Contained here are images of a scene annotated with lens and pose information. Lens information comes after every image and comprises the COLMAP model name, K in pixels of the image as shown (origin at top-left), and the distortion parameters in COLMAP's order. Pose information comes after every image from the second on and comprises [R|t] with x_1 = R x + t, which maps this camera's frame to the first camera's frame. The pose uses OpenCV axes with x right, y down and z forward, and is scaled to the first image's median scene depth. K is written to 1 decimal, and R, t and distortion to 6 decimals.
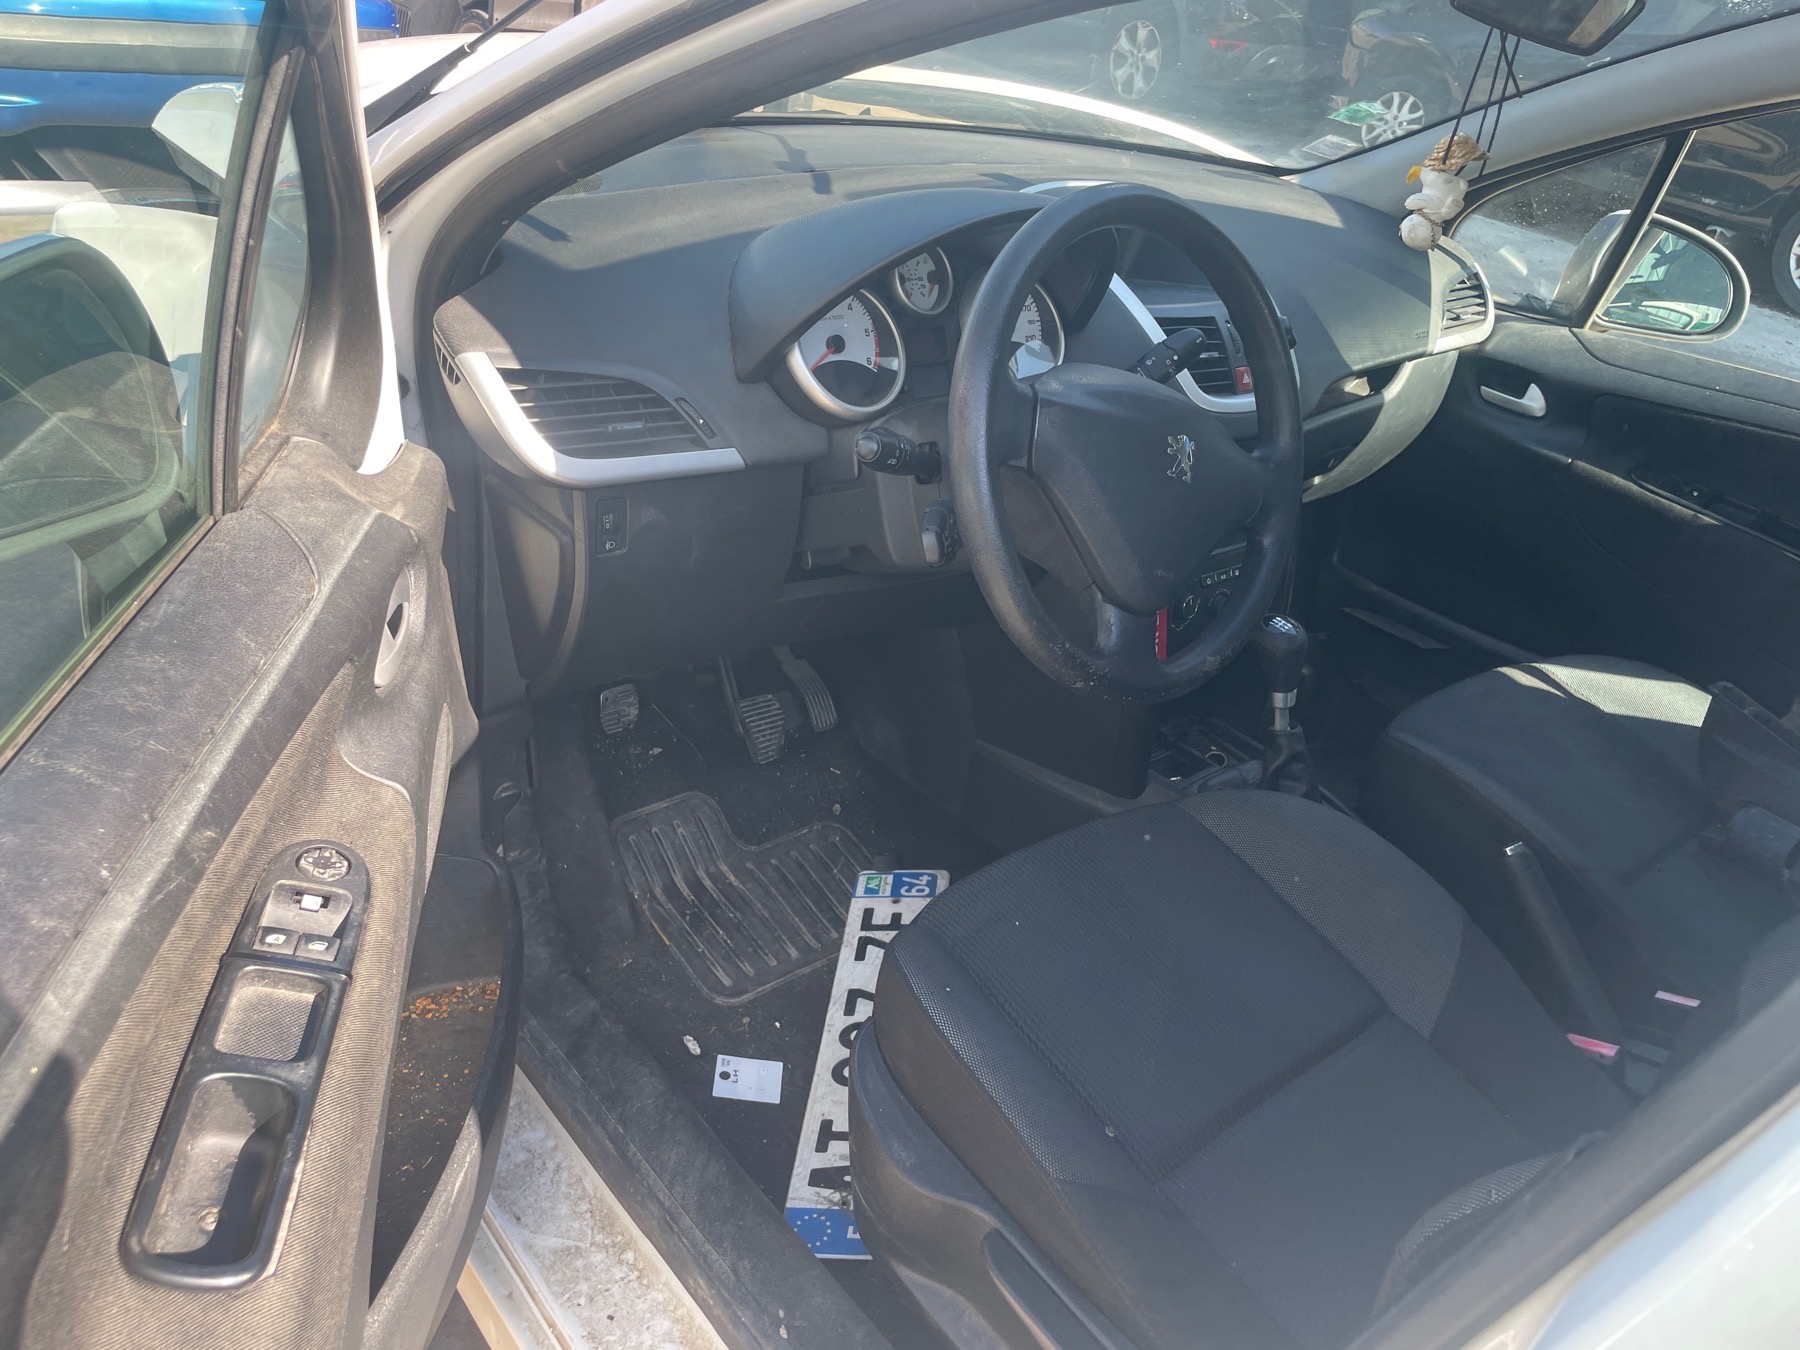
lens RADIAL K [[1370.9, 0, 900.0], [0, 1370.9, 675.0], [0, 0, 1]] dist [0.091395, -0.125917]
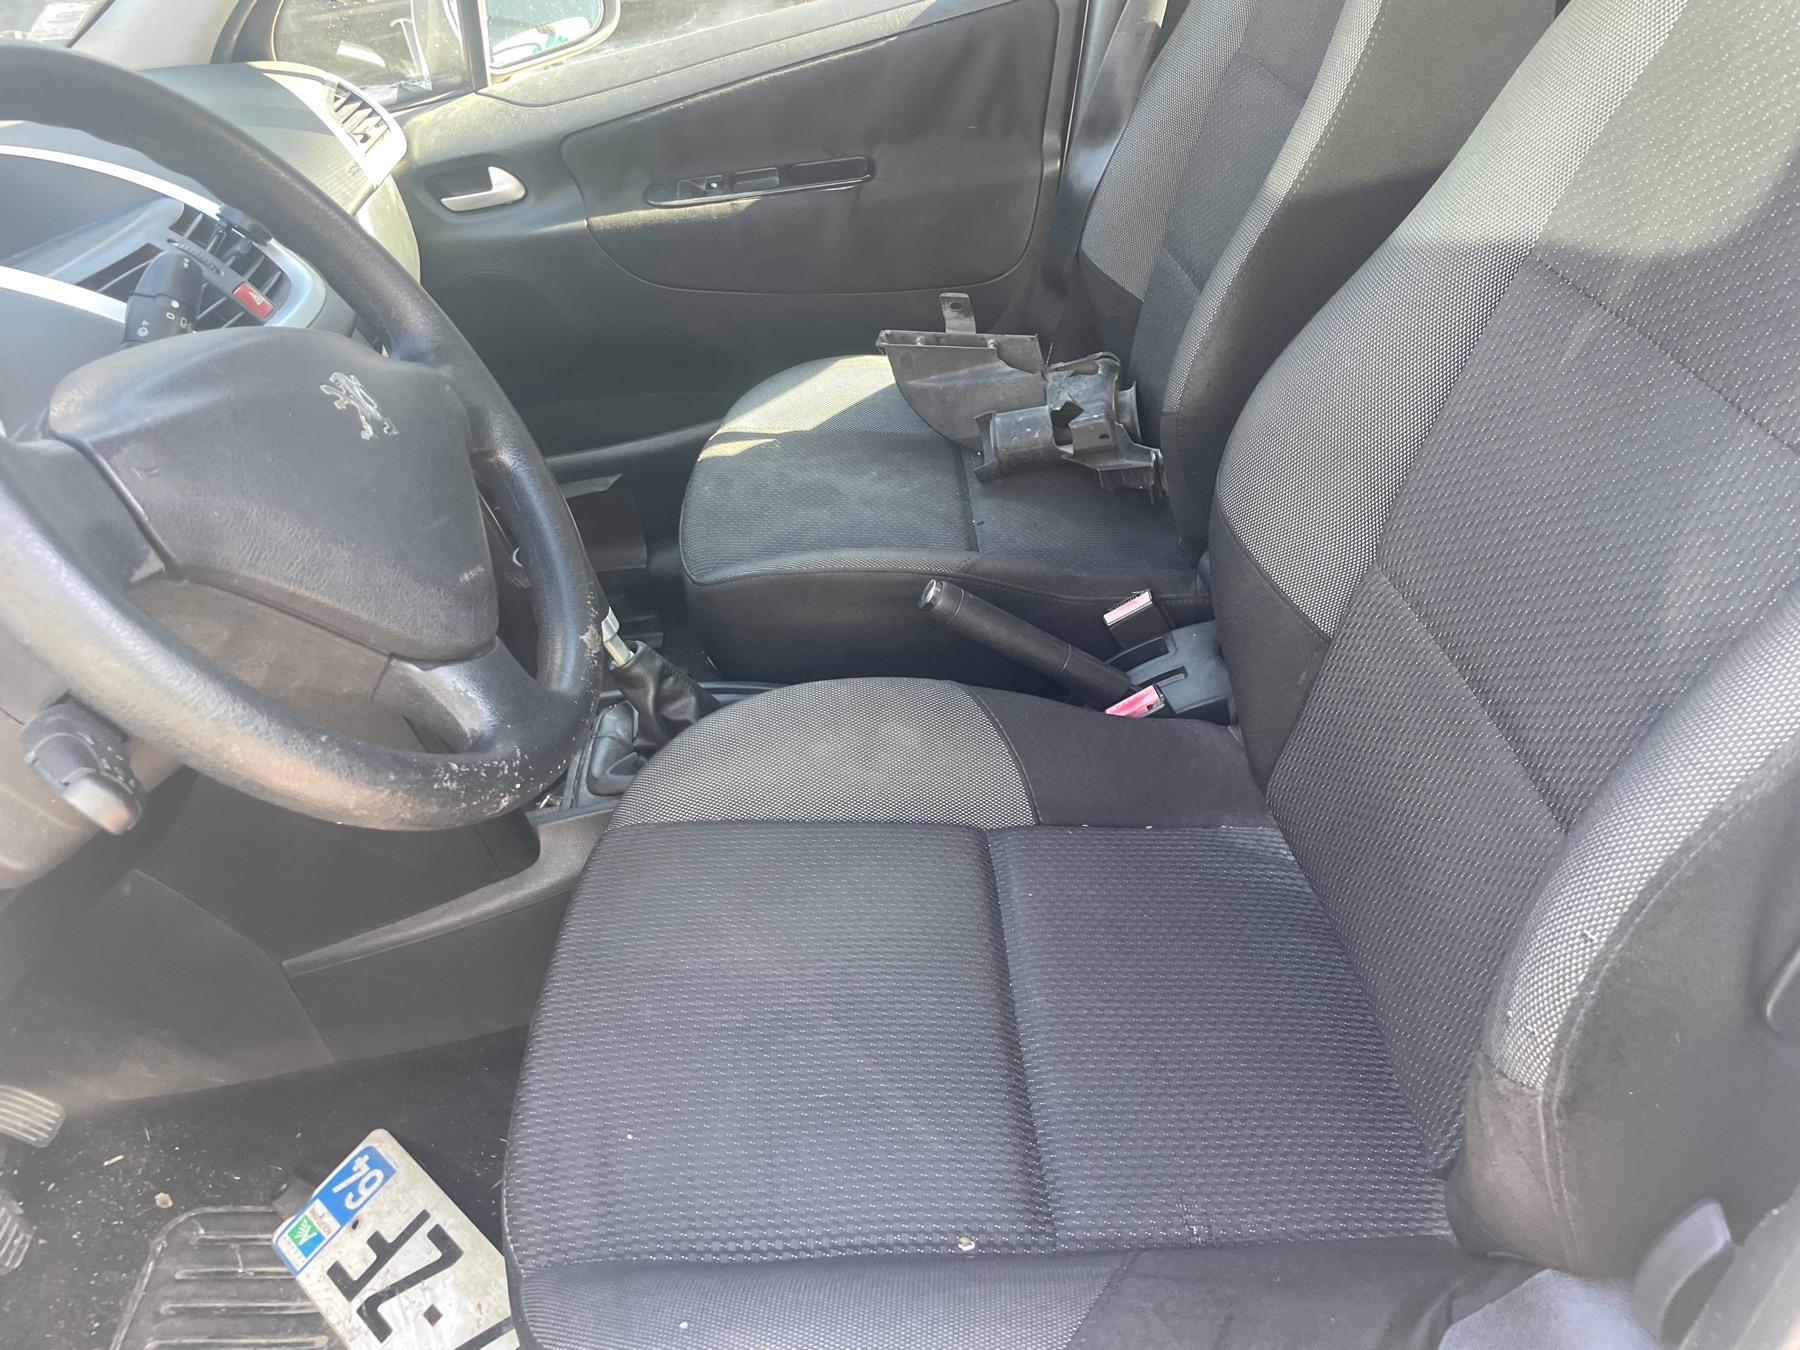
lens RADIAL K [[1365.0, 0, 907.4], [0, 1365.0, 656.3], [0, 0, 1]] dist [0.089508, -0.120796]
pose [[0.575989, -0.630539, 0.520246, -0.025301], [0.597843, 0.758969, 0.257971, -0.058535], [-0.557512, 0.162437, 0.814122, 0.265317]]
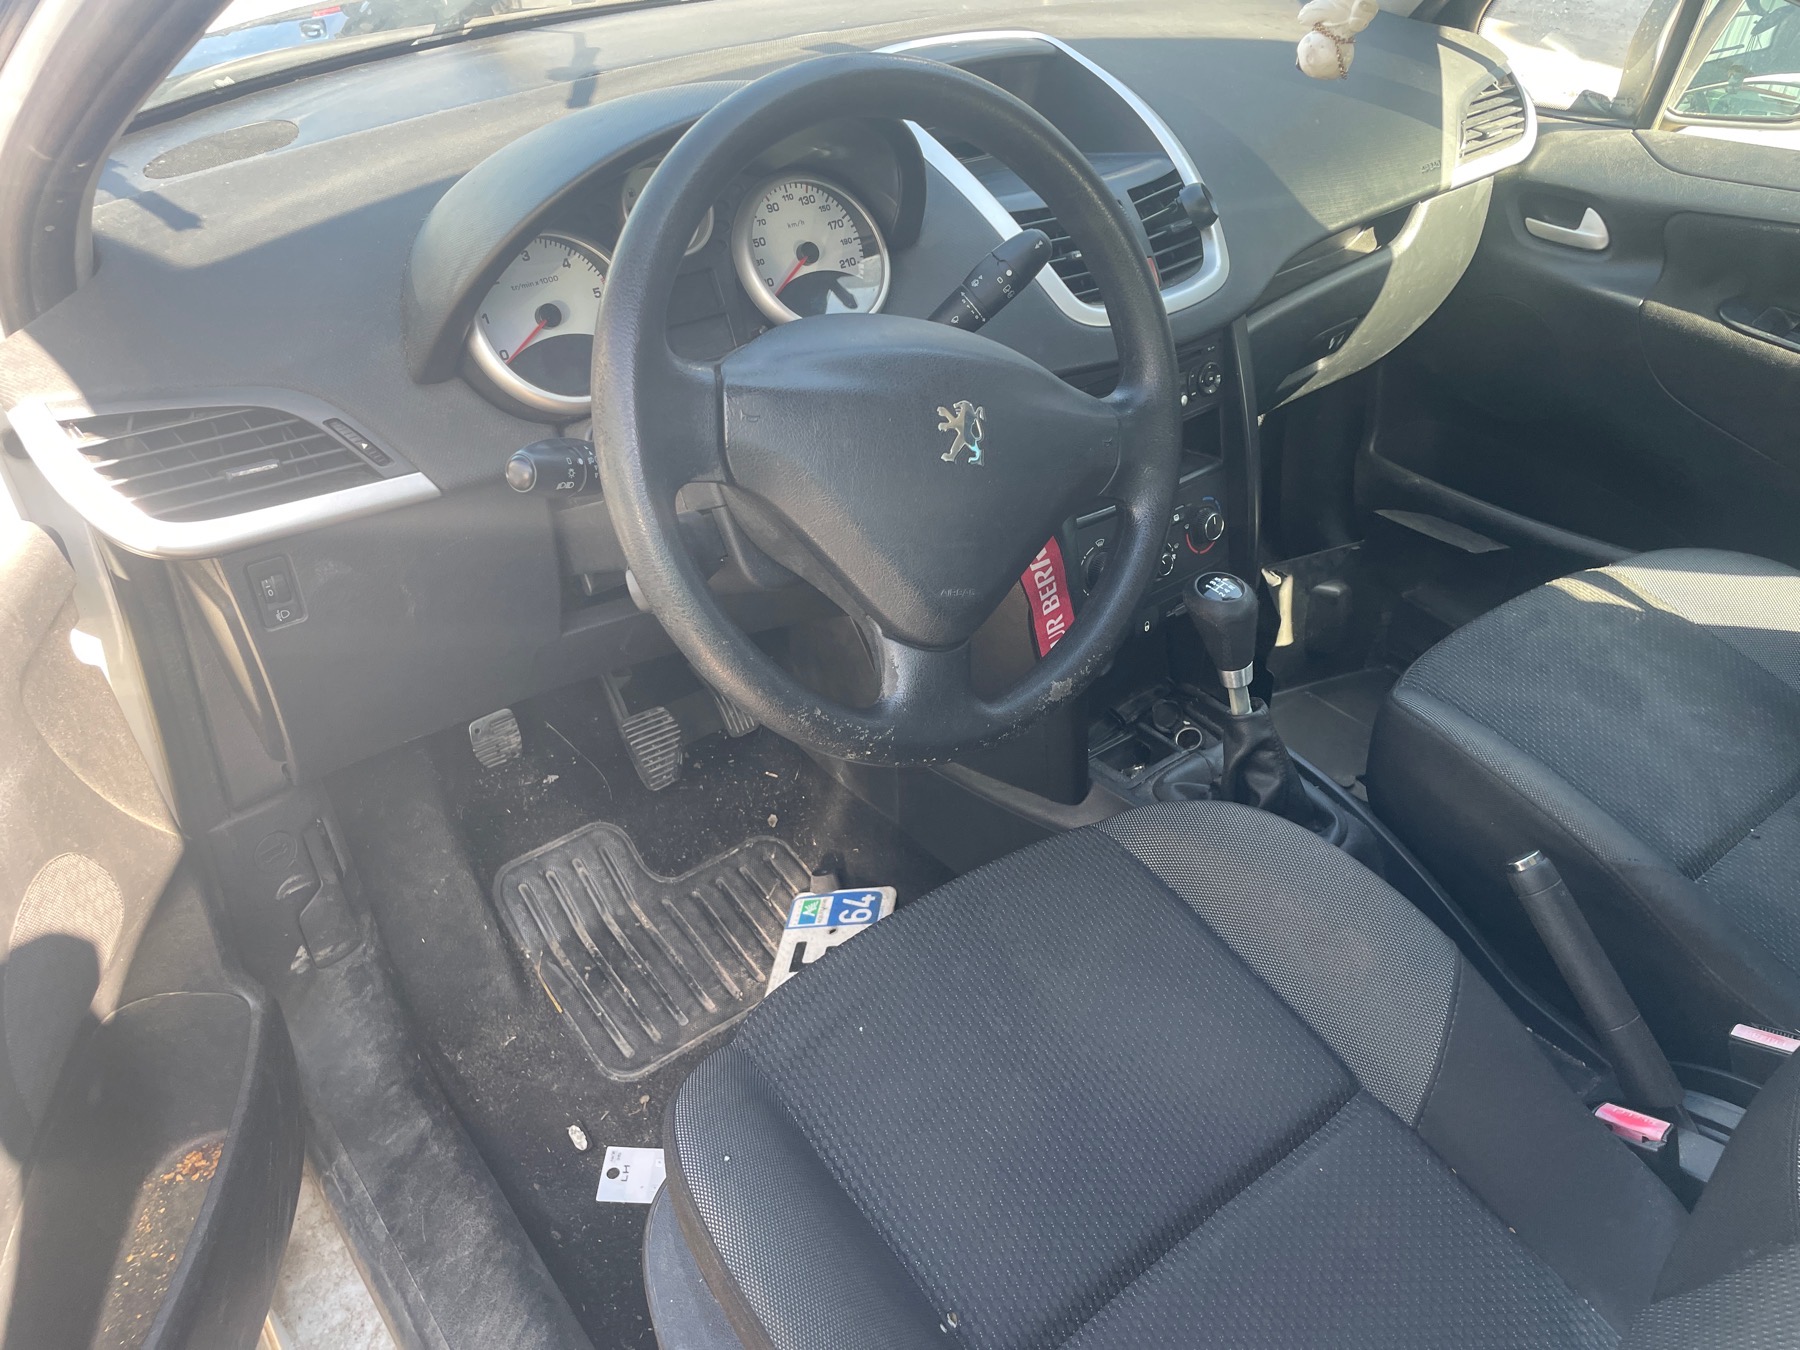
lens RADIAL K [[1367.4, 0, 914.3], [0, 1367.4, 684.6], [0, 0, 1]] dist [0.084614, -0.117804]
pose [[0.988631, -0.094291, -0.117124, 0.166544], [0.105264, 0.990242, 0.091324, -0.062641], [0.107370, -0.102615, 0.988909, 0.175126]]
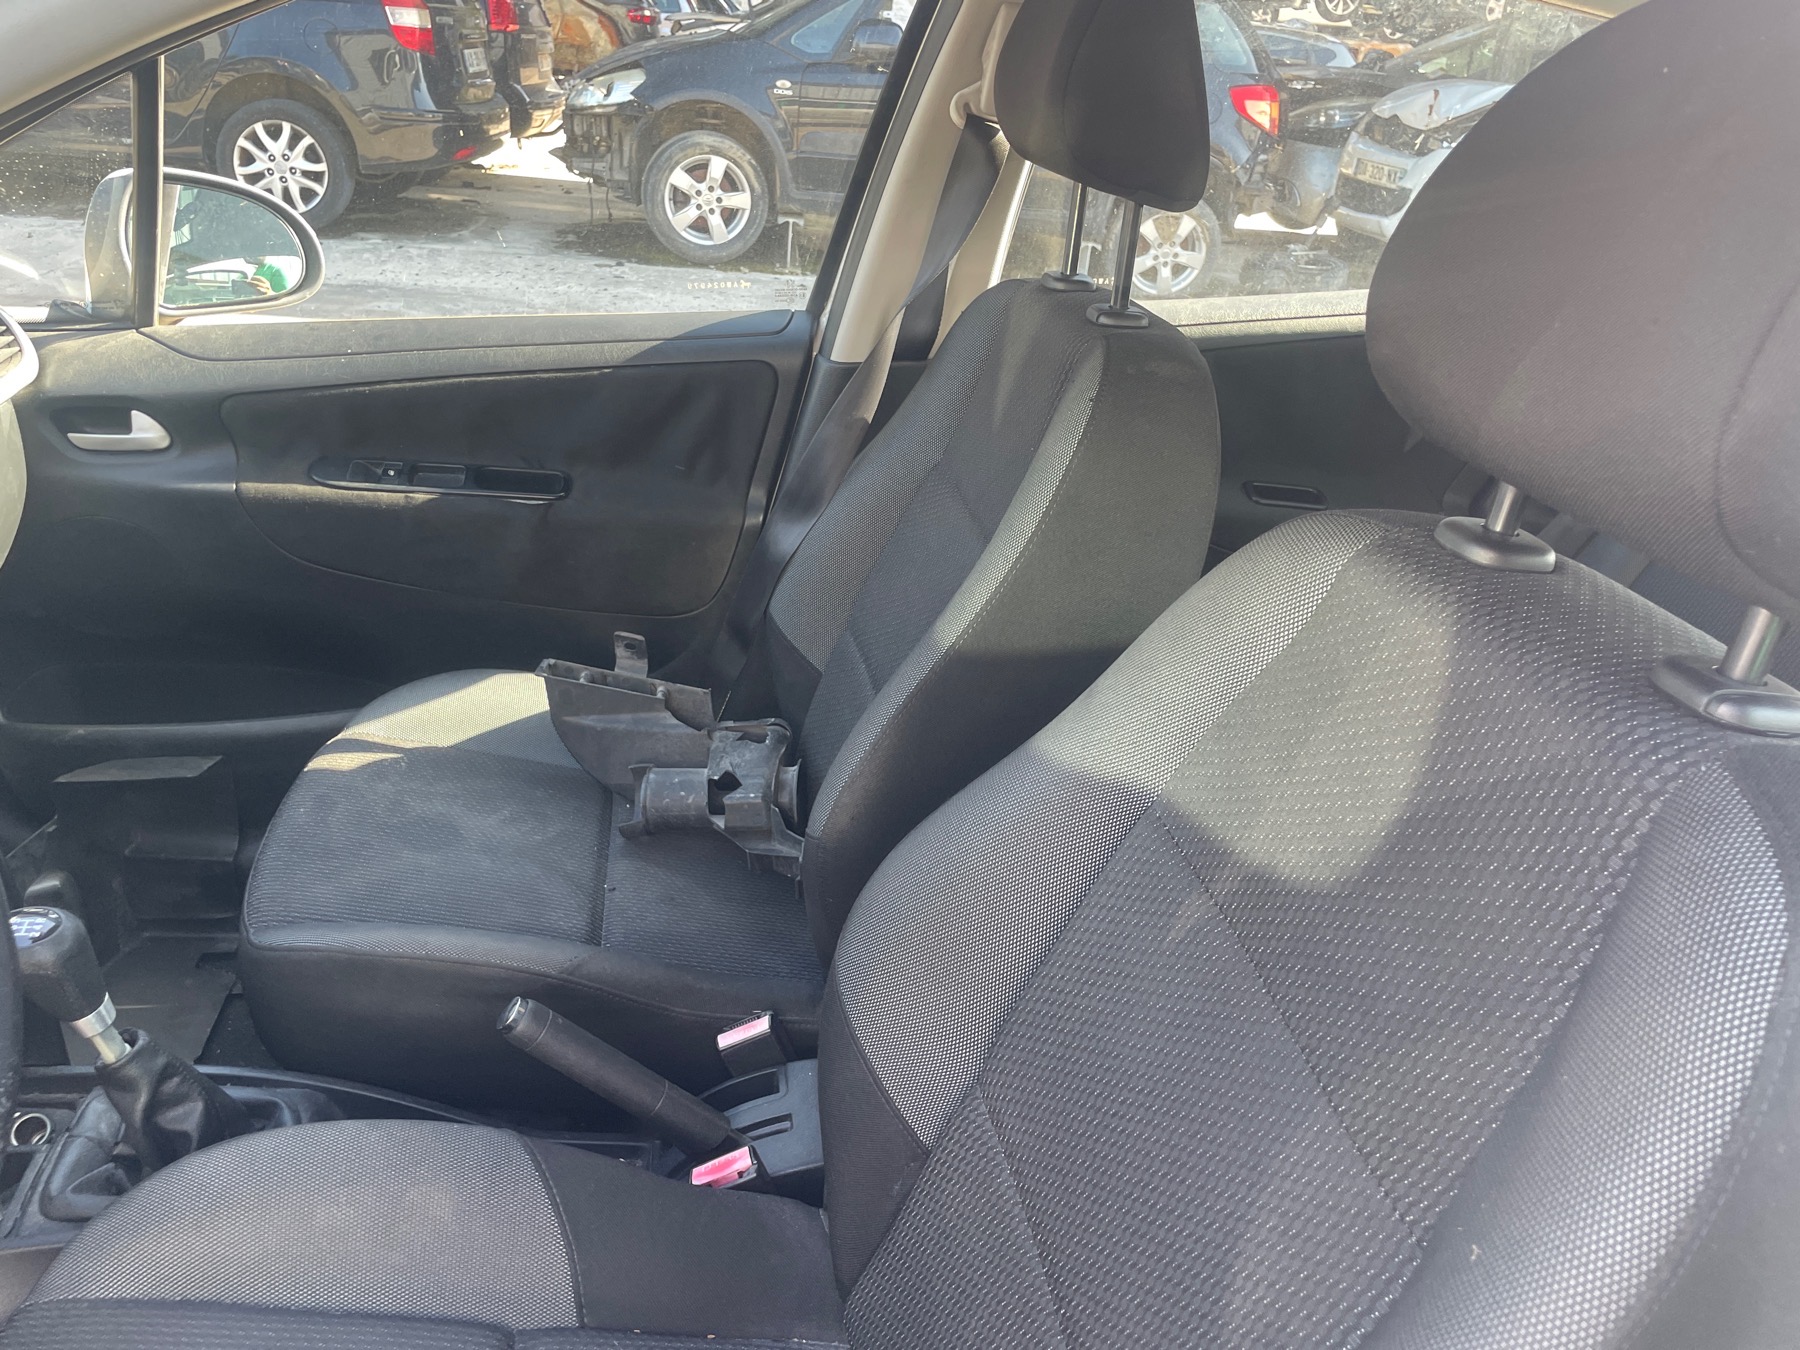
lens RADIAL K [[1365.0, 0, 907.4], [0, 1365.0, 656.3], [0, 0, 1]] dist [0.089508, -0.120796]
pose [[0.524885, -0.448543, 0.723398, 0.080805], [0.428423, 0.873600, 0.230819, -0.101067], [-0.735493, 0.188767, 0.650705, 0.260759]]
